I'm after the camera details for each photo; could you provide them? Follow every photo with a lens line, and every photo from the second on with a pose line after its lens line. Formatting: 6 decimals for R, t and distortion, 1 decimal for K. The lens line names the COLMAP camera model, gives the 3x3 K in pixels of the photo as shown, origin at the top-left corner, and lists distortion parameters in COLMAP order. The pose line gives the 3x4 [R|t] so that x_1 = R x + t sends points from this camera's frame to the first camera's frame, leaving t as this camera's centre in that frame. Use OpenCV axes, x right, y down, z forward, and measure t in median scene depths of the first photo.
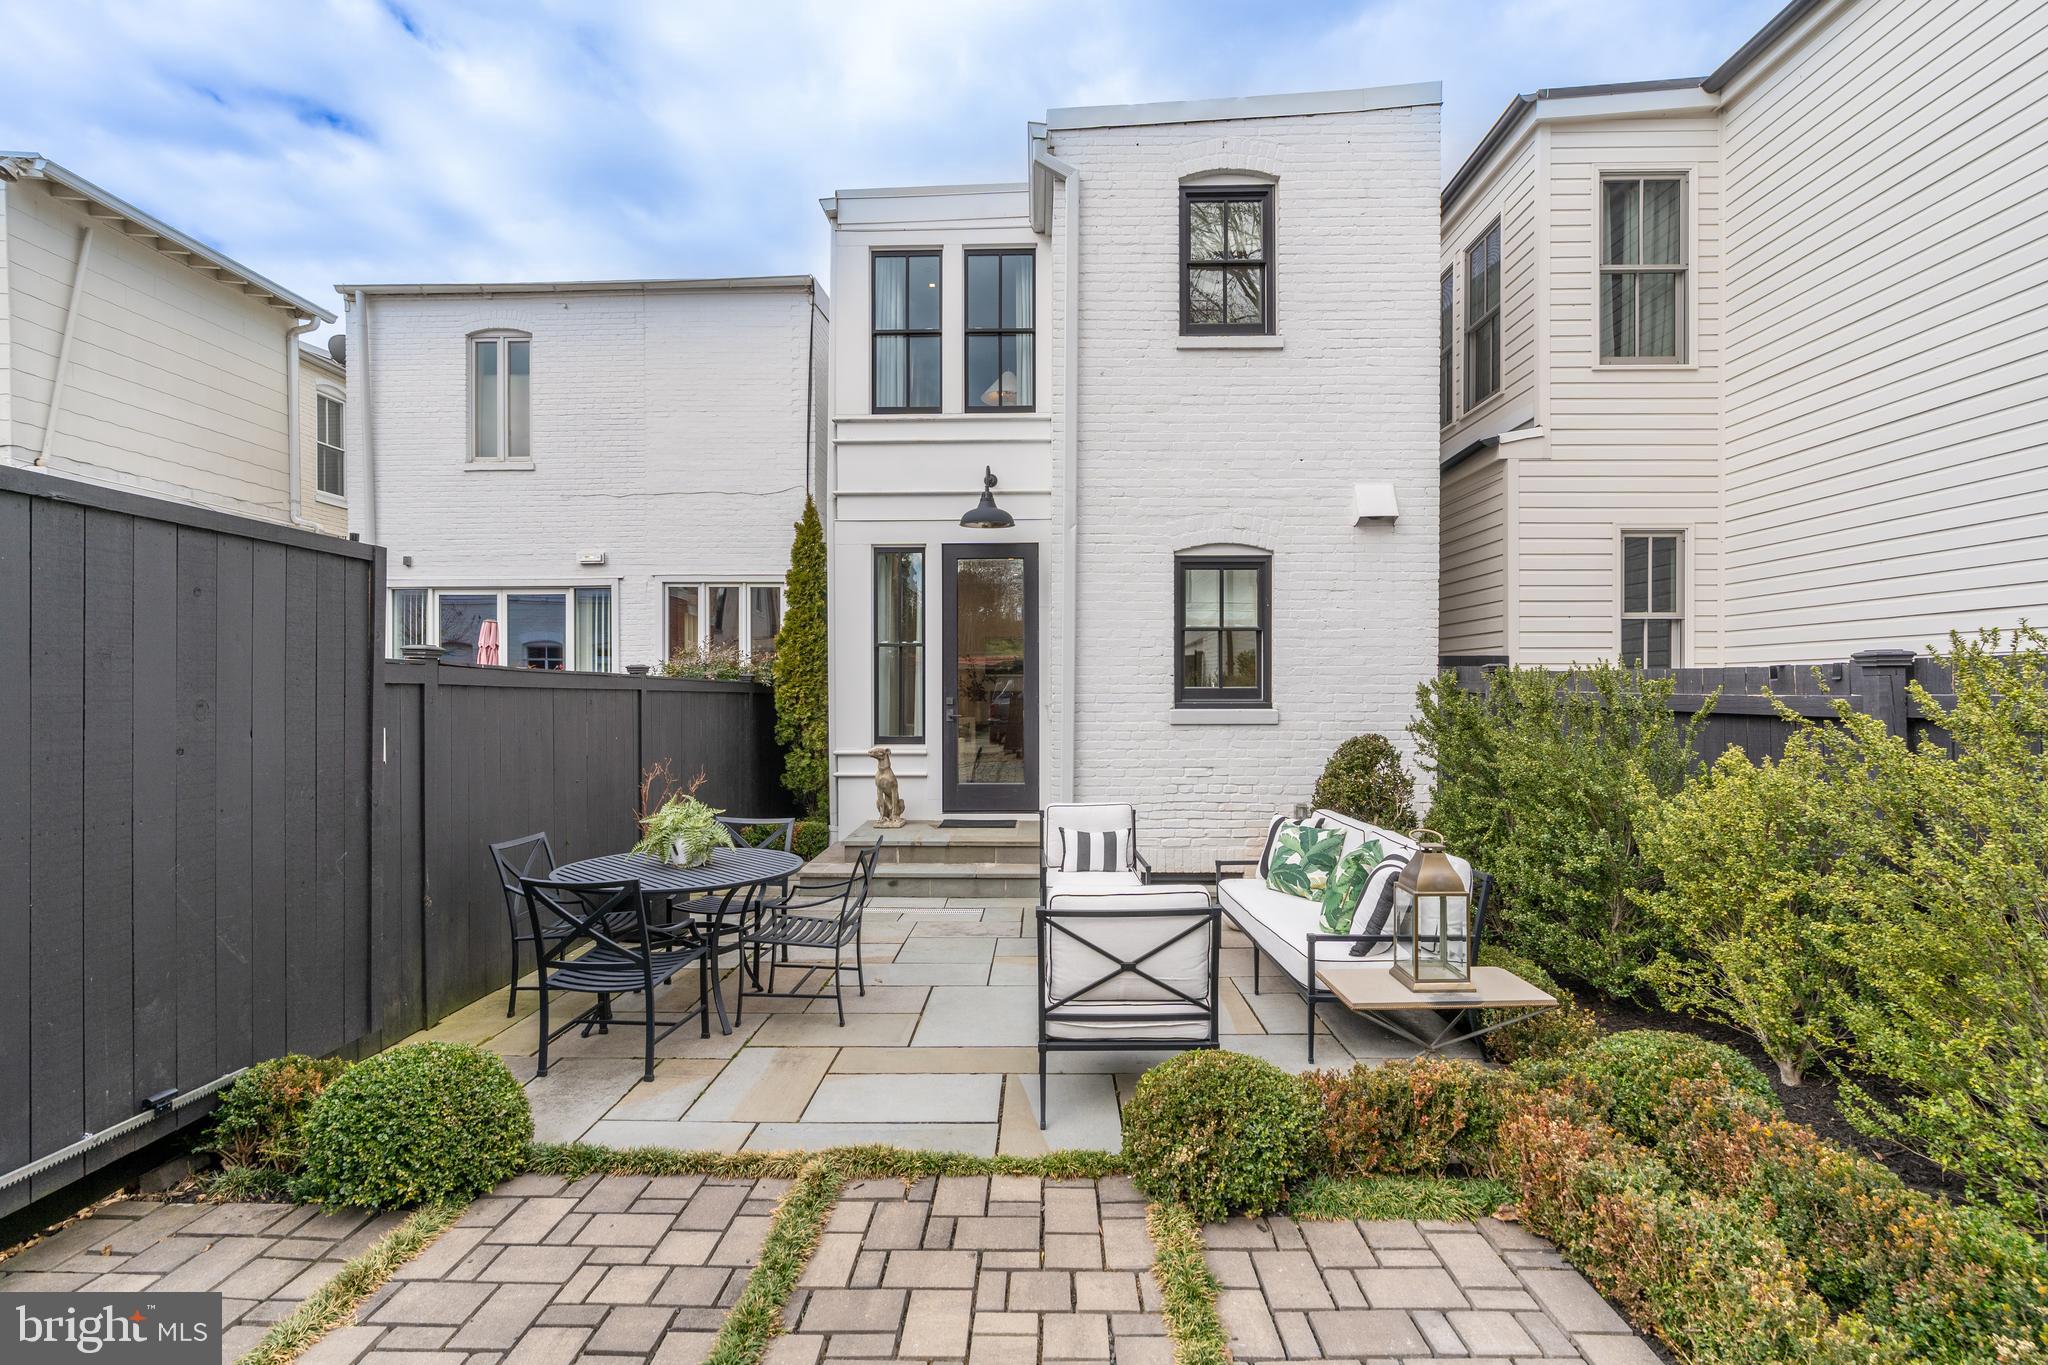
lens RADIAL K [[977.1, 0, 1023.8], [0, 977.1, 714.2], [0, 0, 1]] dist [-0.009665, 0.001050]
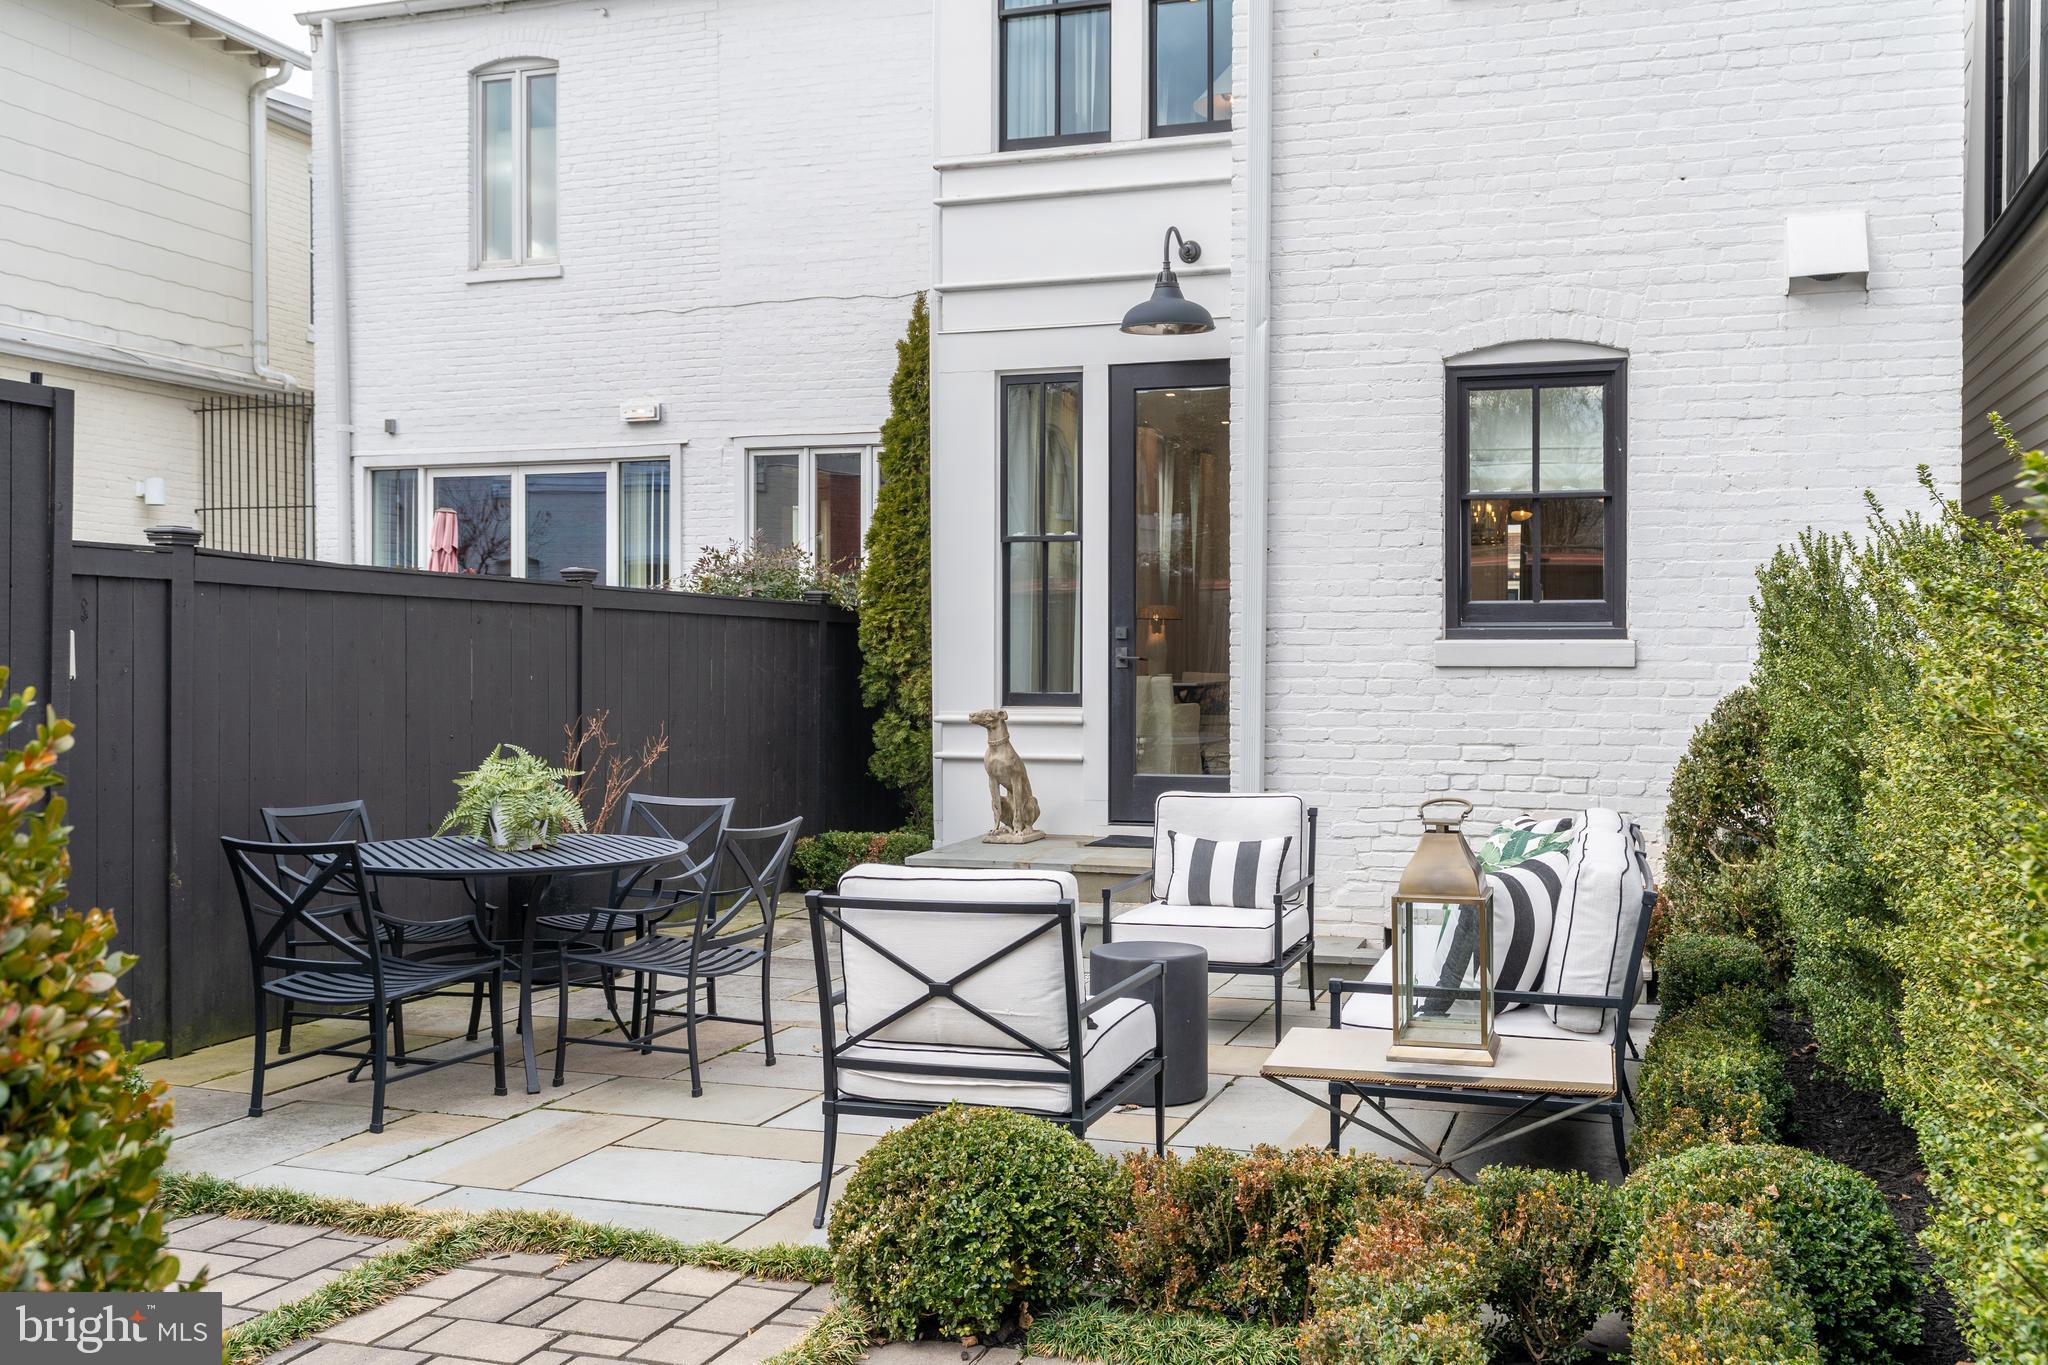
lens RADIAL K [[1800.5, 0, 1024.0], [0, 1800.5, 682.5], [0, 0, 1]] dist [0.020461, -0.019785]
pose [[0.956474, 0.008922, -0.291682, 0.225988], [-0.010389, 0.999940, -0.003482, 0.025327], [0.291633, 0.006361, 0.956509, -0.060088]]
